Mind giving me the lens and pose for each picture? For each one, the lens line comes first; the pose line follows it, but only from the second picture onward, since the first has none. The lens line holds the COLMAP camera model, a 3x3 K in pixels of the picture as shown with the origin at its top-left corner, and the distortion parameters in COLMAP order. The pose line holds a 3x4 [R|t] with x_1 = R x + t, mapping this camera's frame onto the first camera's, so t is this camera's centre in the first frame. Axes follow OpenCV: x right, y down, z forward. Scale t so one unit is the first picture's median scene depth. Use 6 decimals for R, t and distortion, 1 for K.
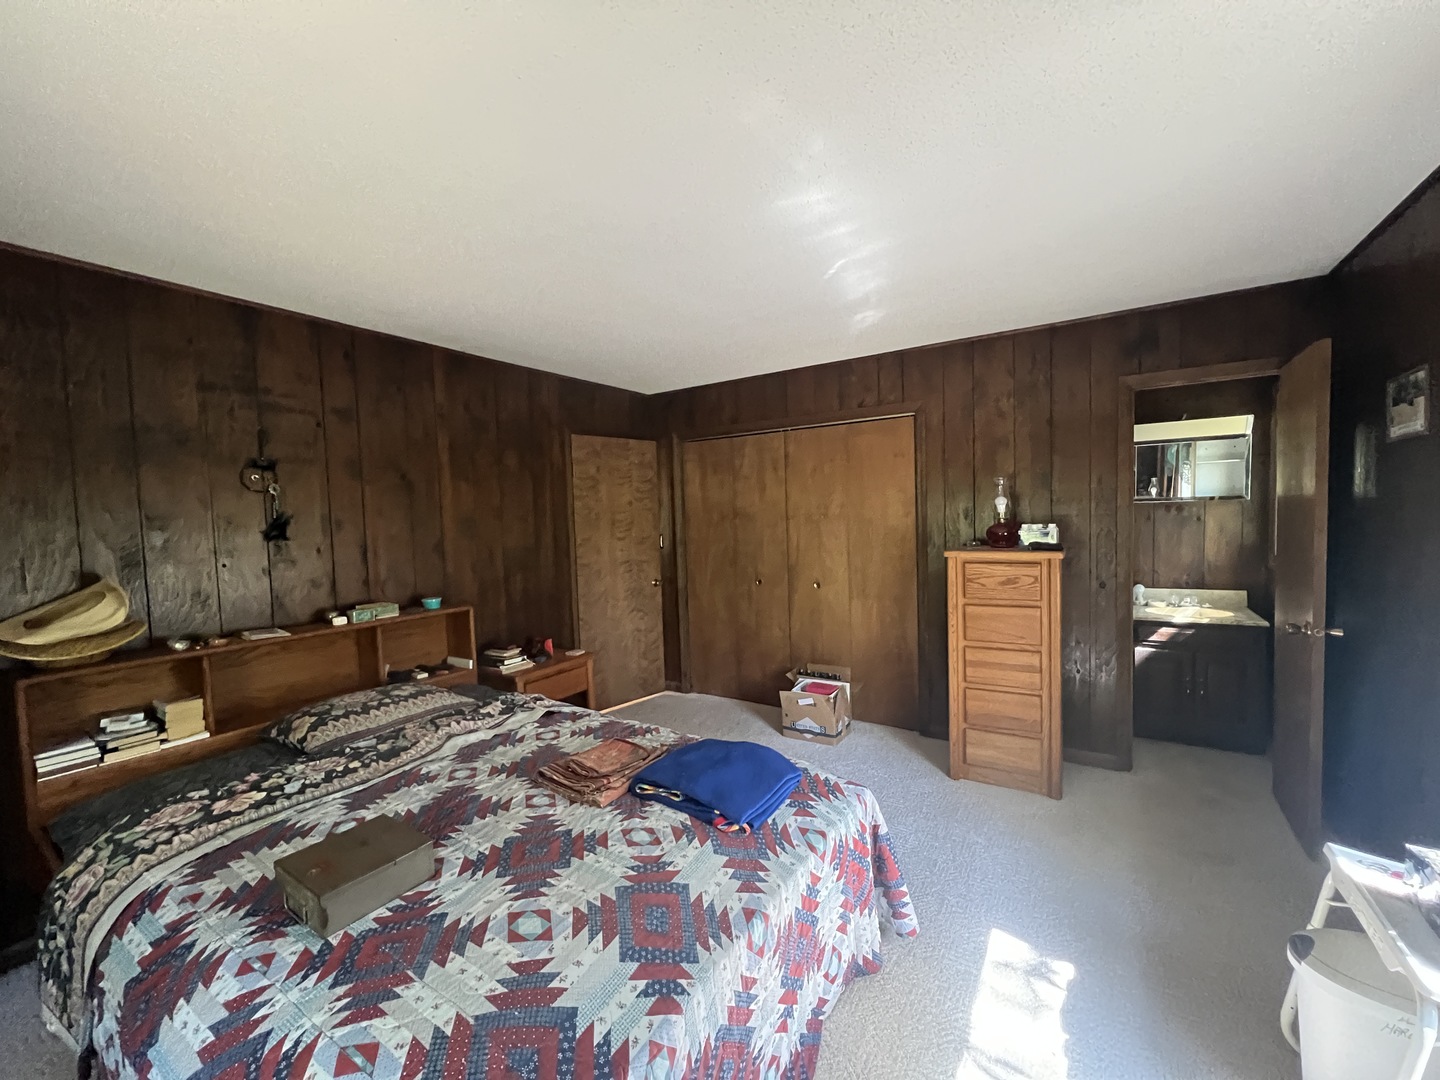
lens RADIAL K [[577.9, 0, 716.6], [0, 577.9, 539.2], [0, 0, 1]] dist [-0.002533, 0.000082]
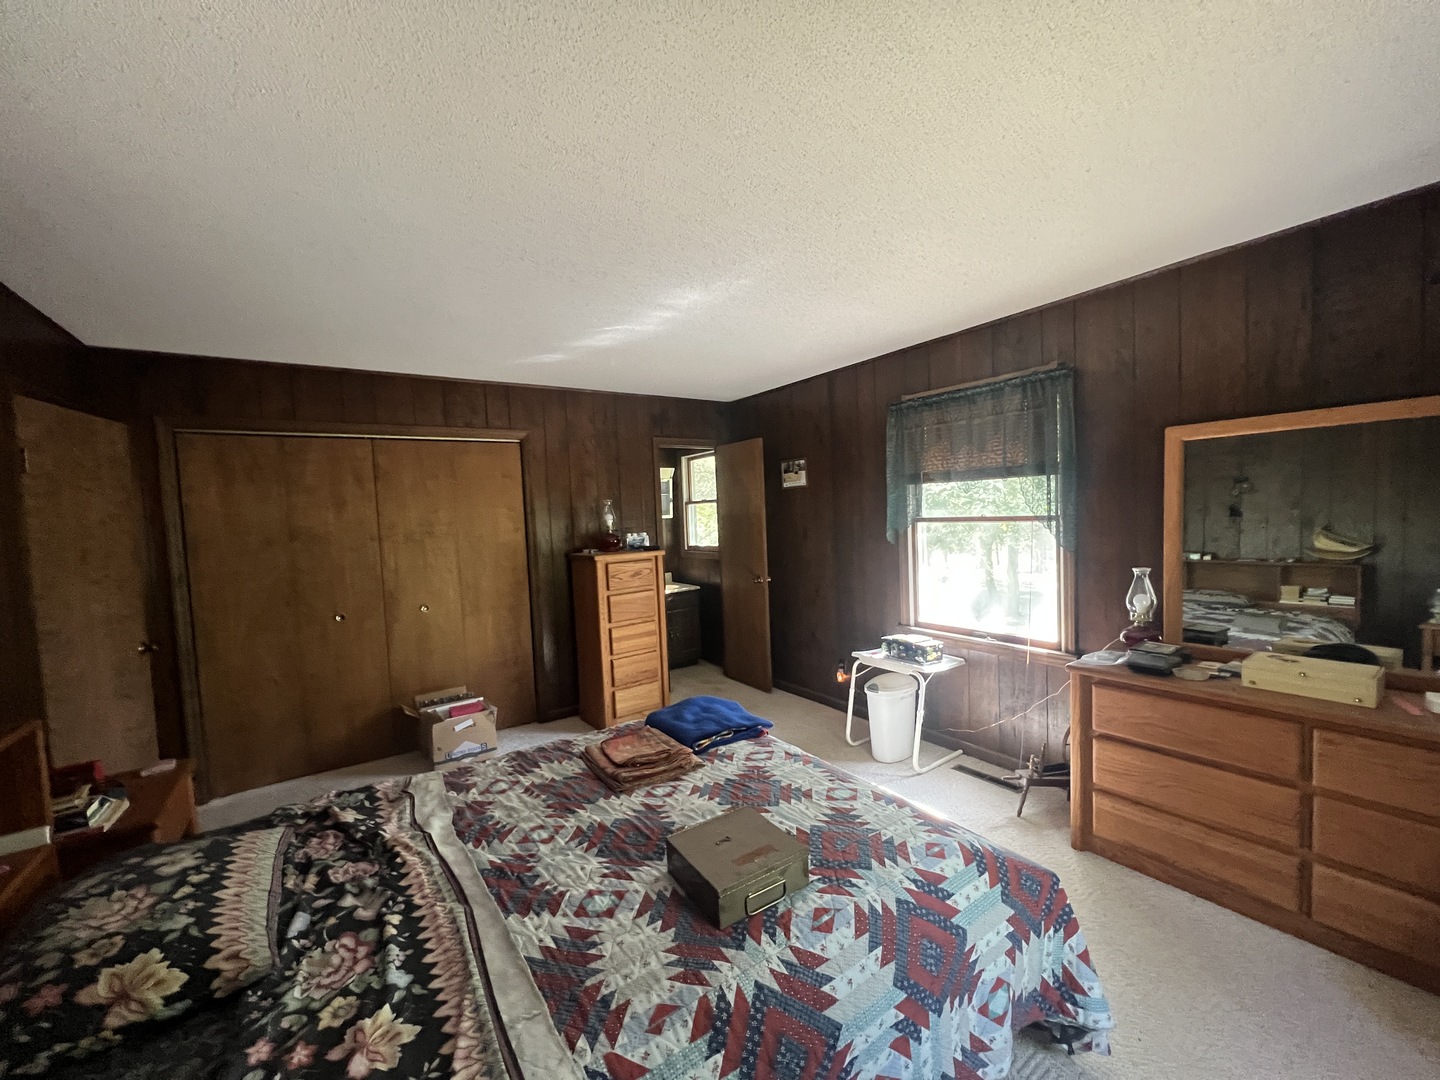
lens RADIAL K [[577.9, 0, 719.4], [0, 577.9, 542.8], [0, 0, 1]] dist [-0.002533, 0.000082]
pose [[0.386860, -0.035245, 0.921464, -0.648042], [0.072520, 0.997337, 0.007700, 0.001317], [-0.919282, 0.063846, 0.388386, 0.248318]]
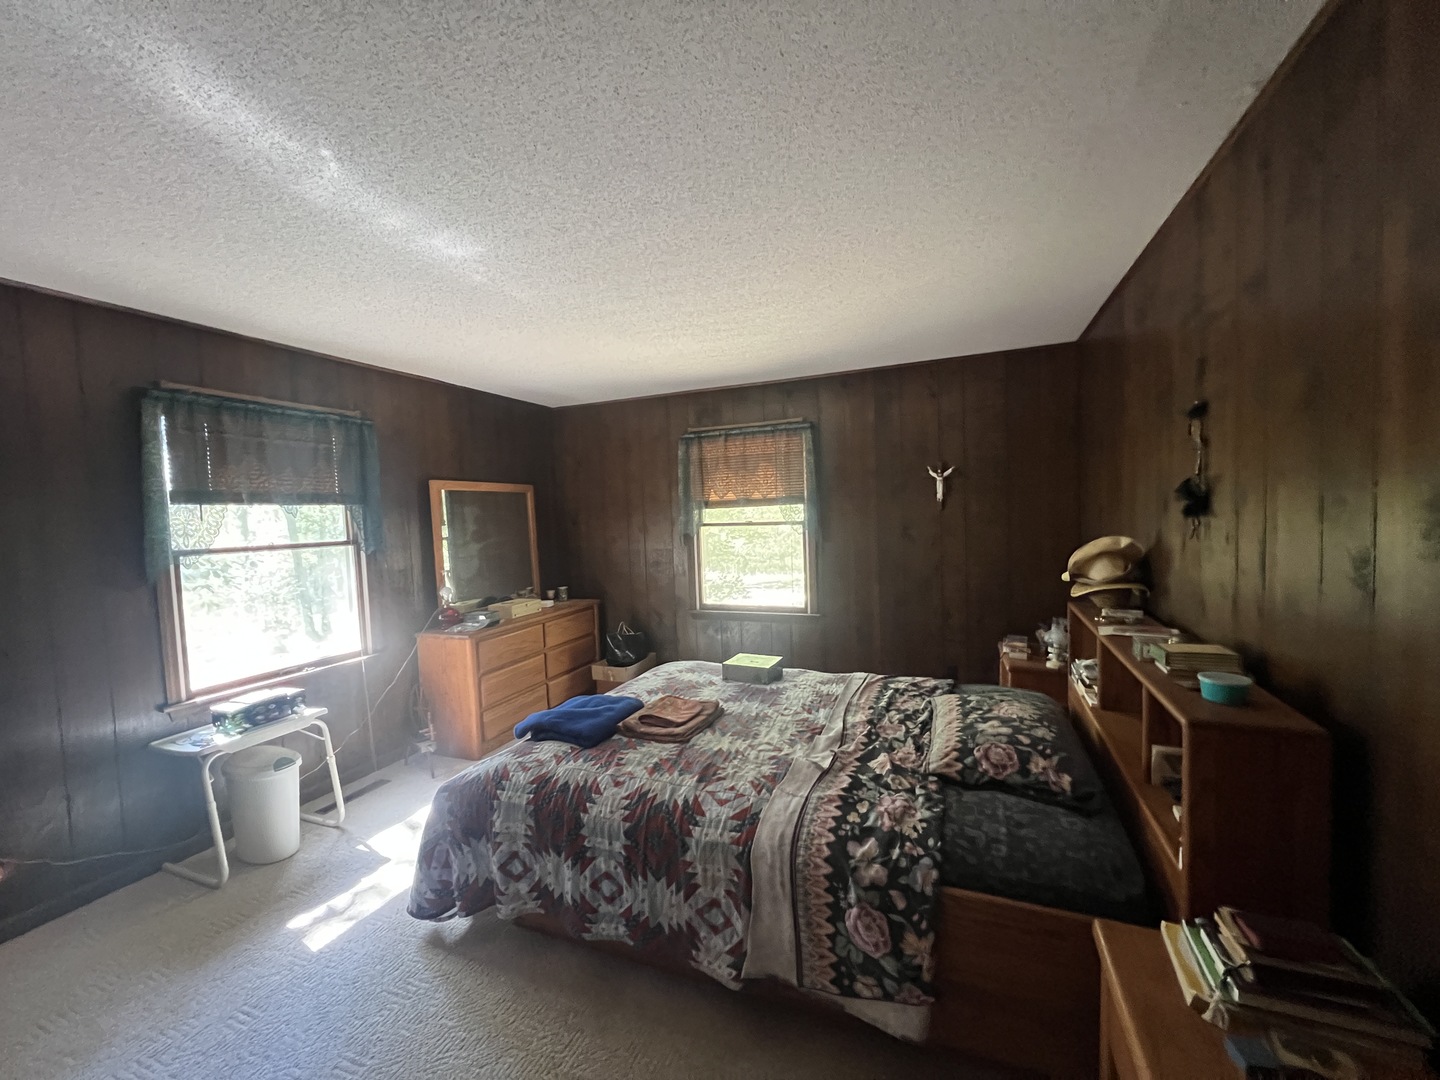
lens RADIAL K [[577.9, 0, 719.5], [0, 577.9, 544.6], [0, 0, 1]] dist [-0.002533, 0.000082]
pose [[-0.980069, 0.077002, -0.183125, -0.051966], [0.058362, 0.992748, 0.105093, -0.061418], [0.189889, 0.092310, -0.977456, 1.300142]]
